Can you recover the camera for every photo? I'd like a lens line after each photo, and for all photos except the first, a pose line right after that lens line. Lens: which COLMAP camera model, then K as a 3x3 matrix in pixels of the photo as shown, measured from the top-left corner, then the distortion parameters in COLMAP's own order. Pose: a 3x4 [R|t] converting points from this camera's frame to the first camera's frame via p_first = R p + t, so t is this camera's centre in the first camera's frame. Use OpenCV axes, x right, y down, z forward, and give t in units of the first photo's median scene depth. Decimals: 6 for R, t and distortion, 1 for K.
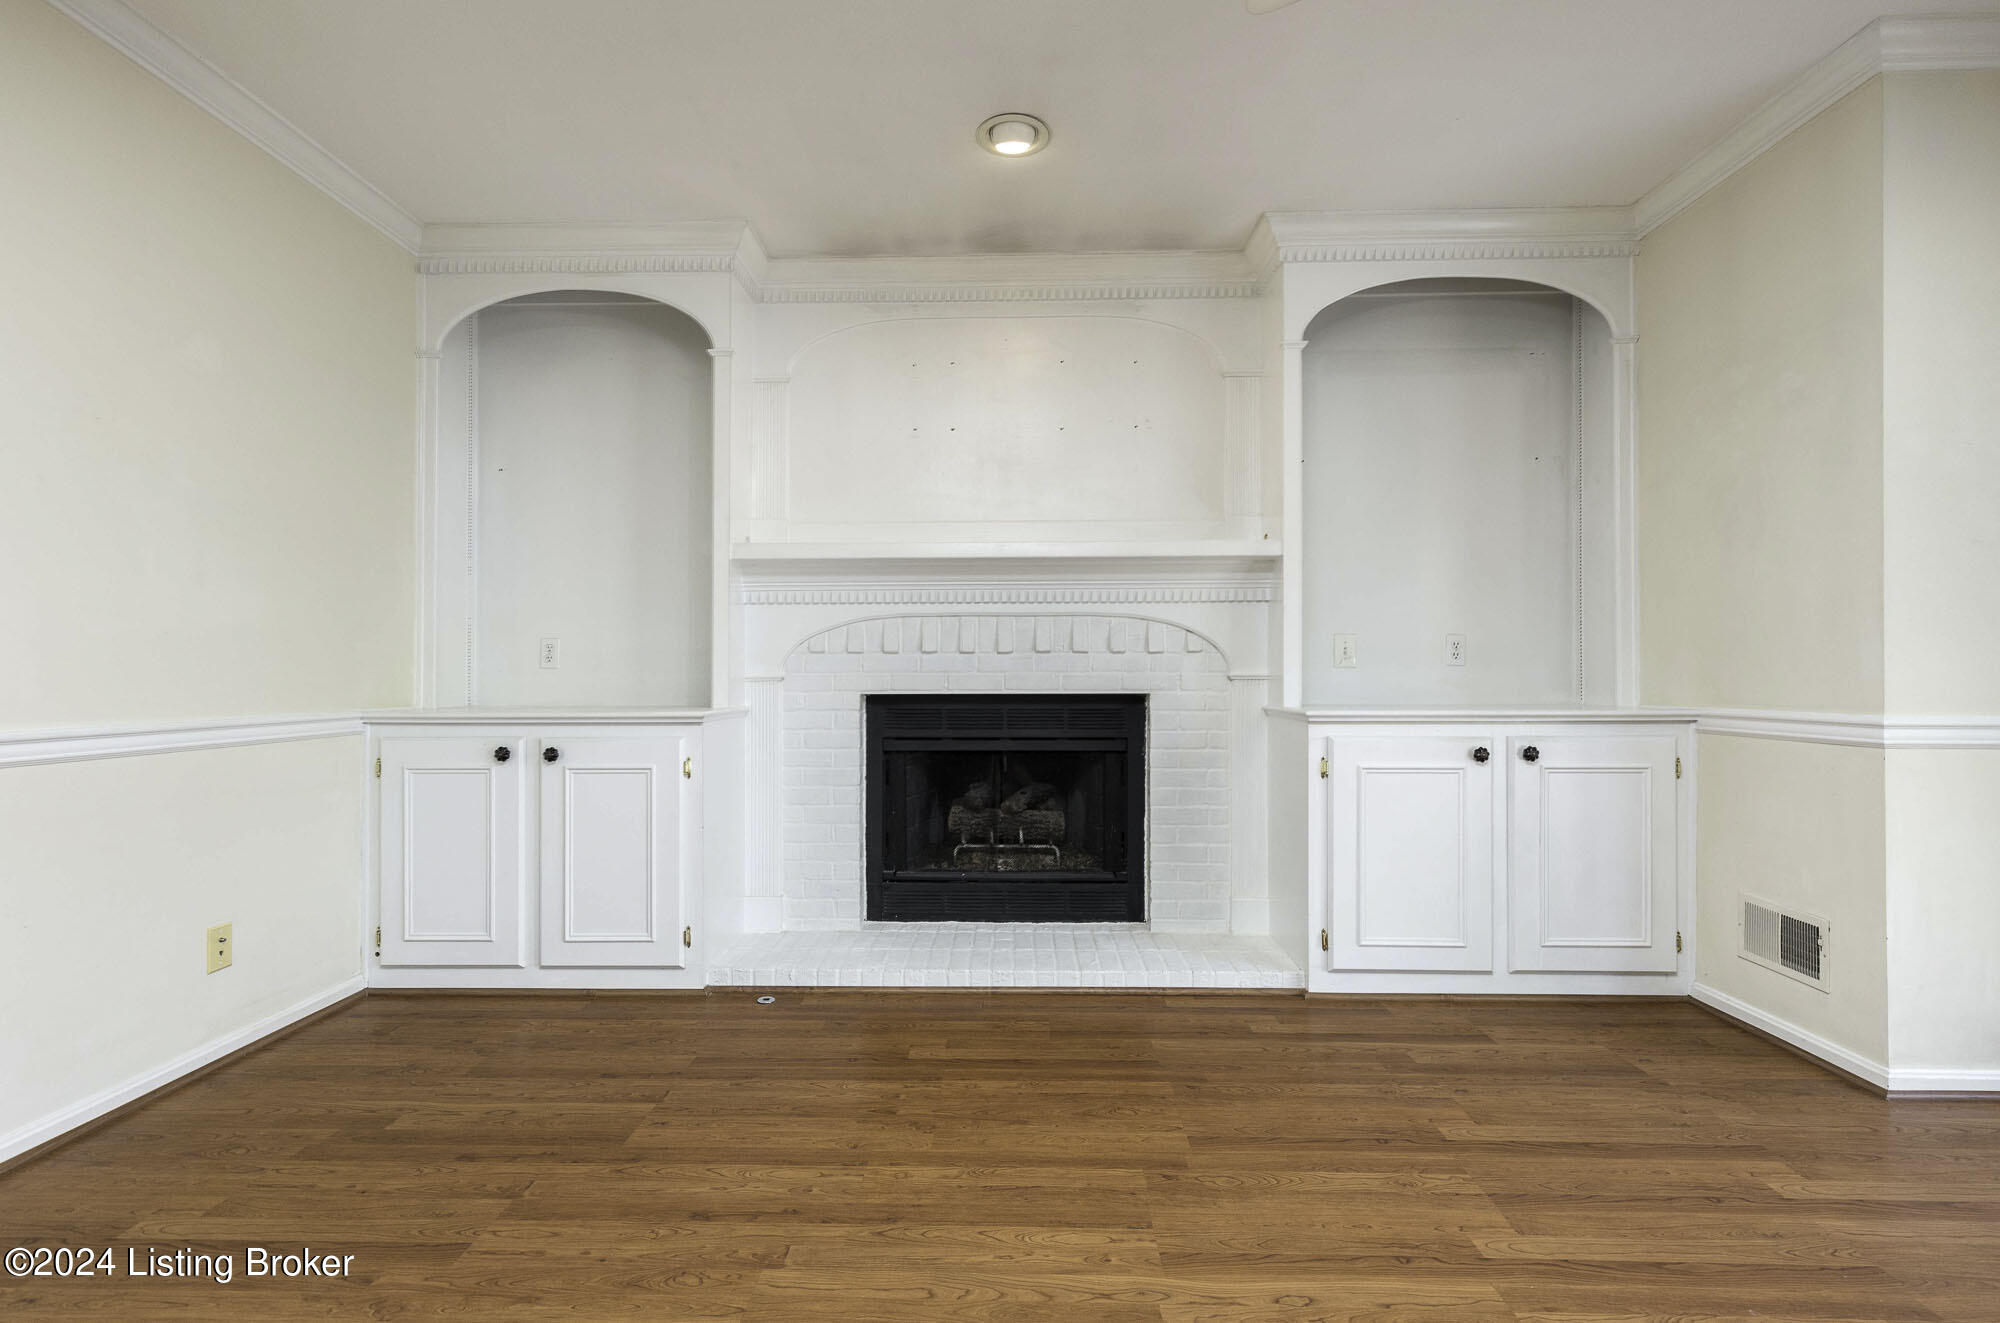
lens RADIAL K [[918.8, 0, 997.6], [0, 918.8, 671.1], [0, 0, 1]] dist [0.002275, 0.000207]
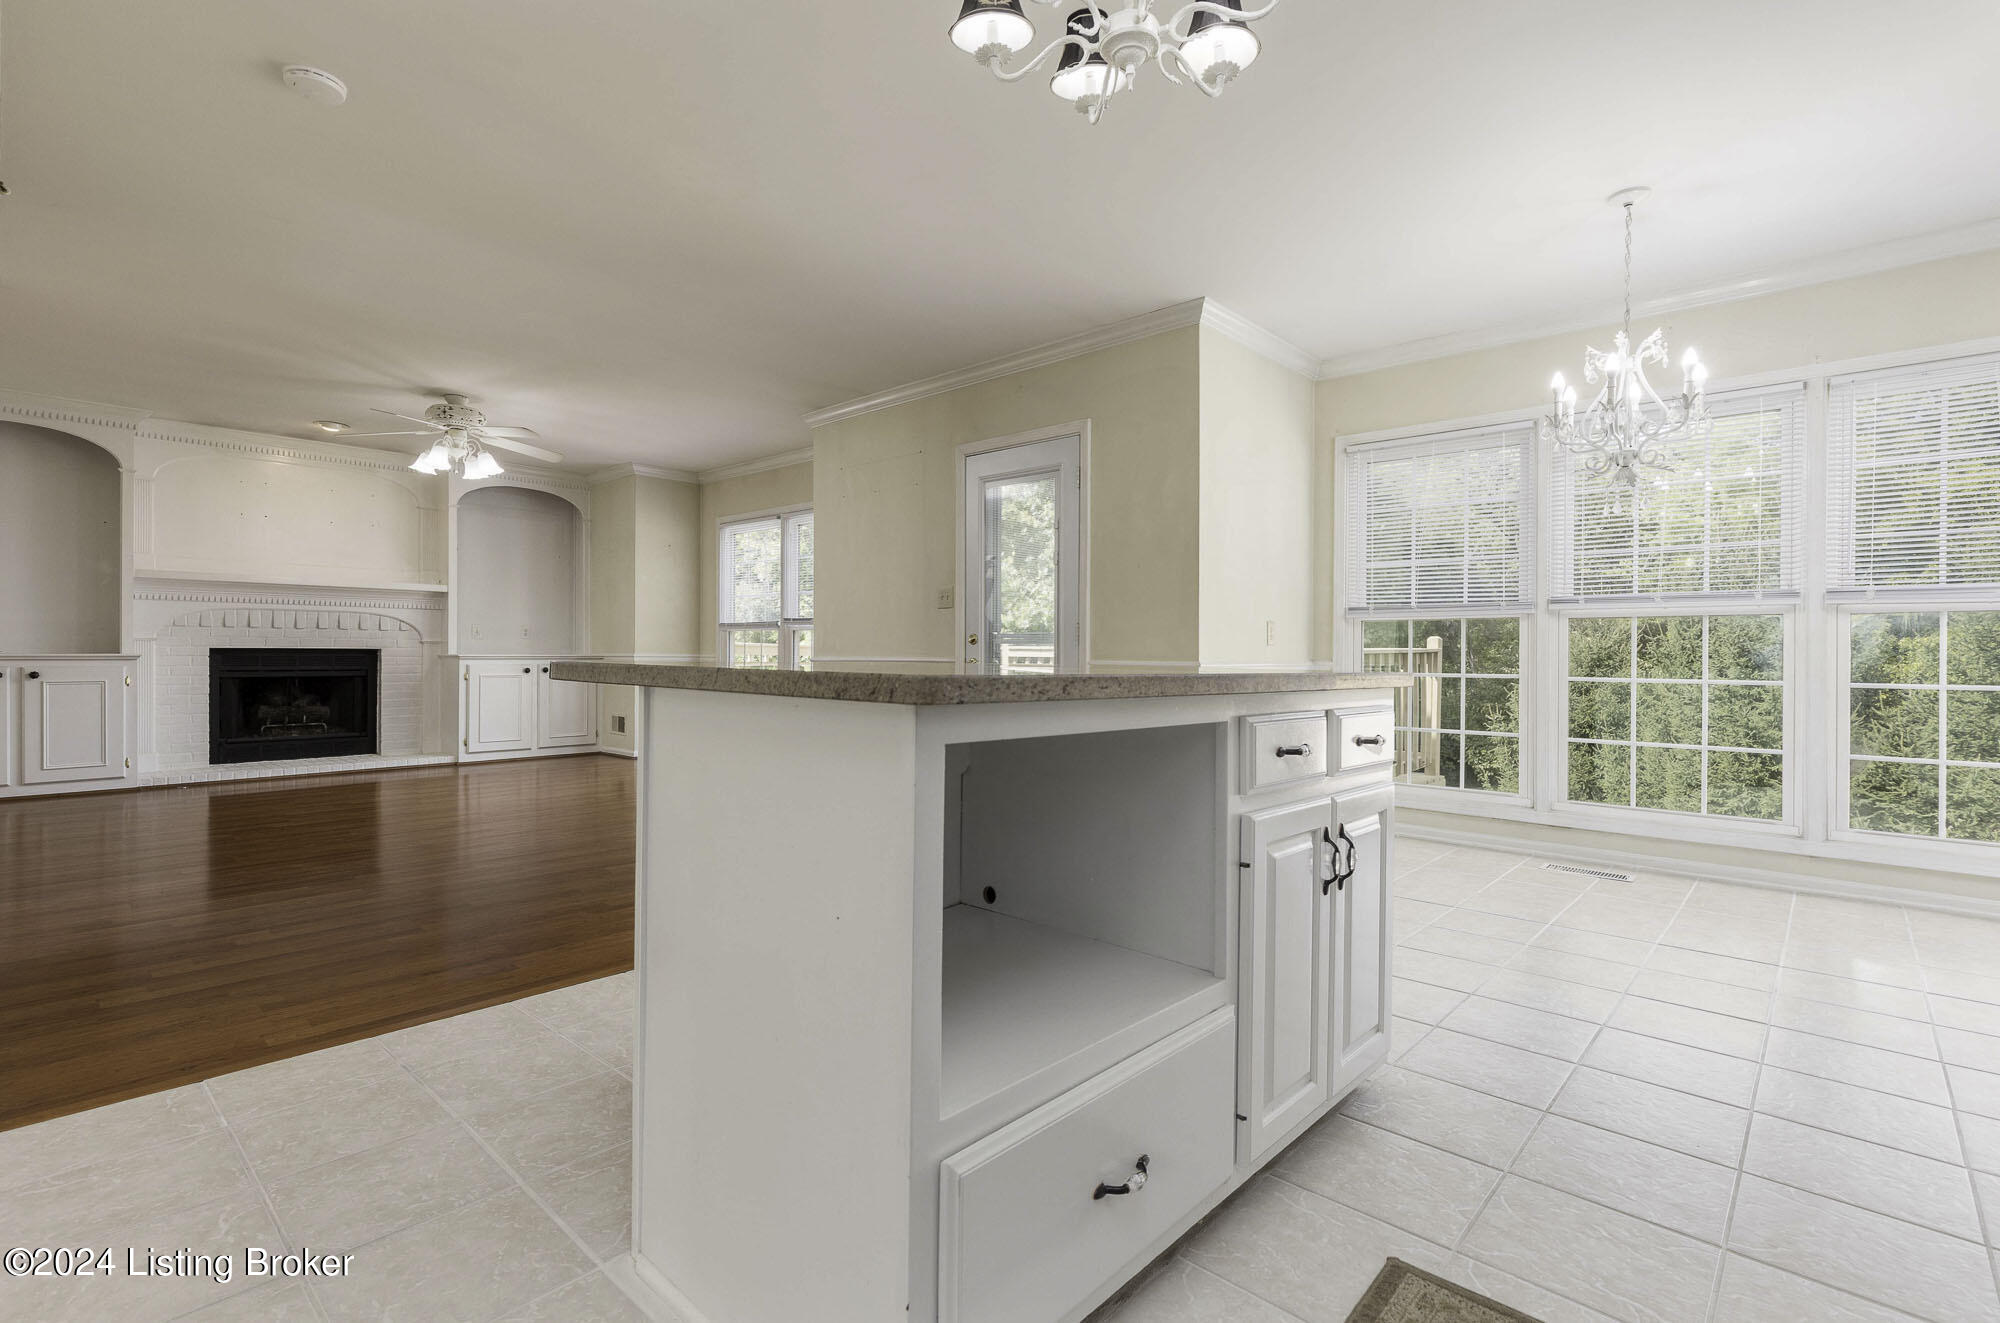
lens RADIAL K [[918.8, 0, 999.6], [0, 918.8, 660.6], [0, 0, 1]] dist [0.002275, 0.000207]
pose [[0.658370, 0.000052, 0.752695, -0.538389], [-0.010494, 0.999903, 0.009110, 0.017393], [-0.752621, -0.013896, 0.658307, -1.633775]]
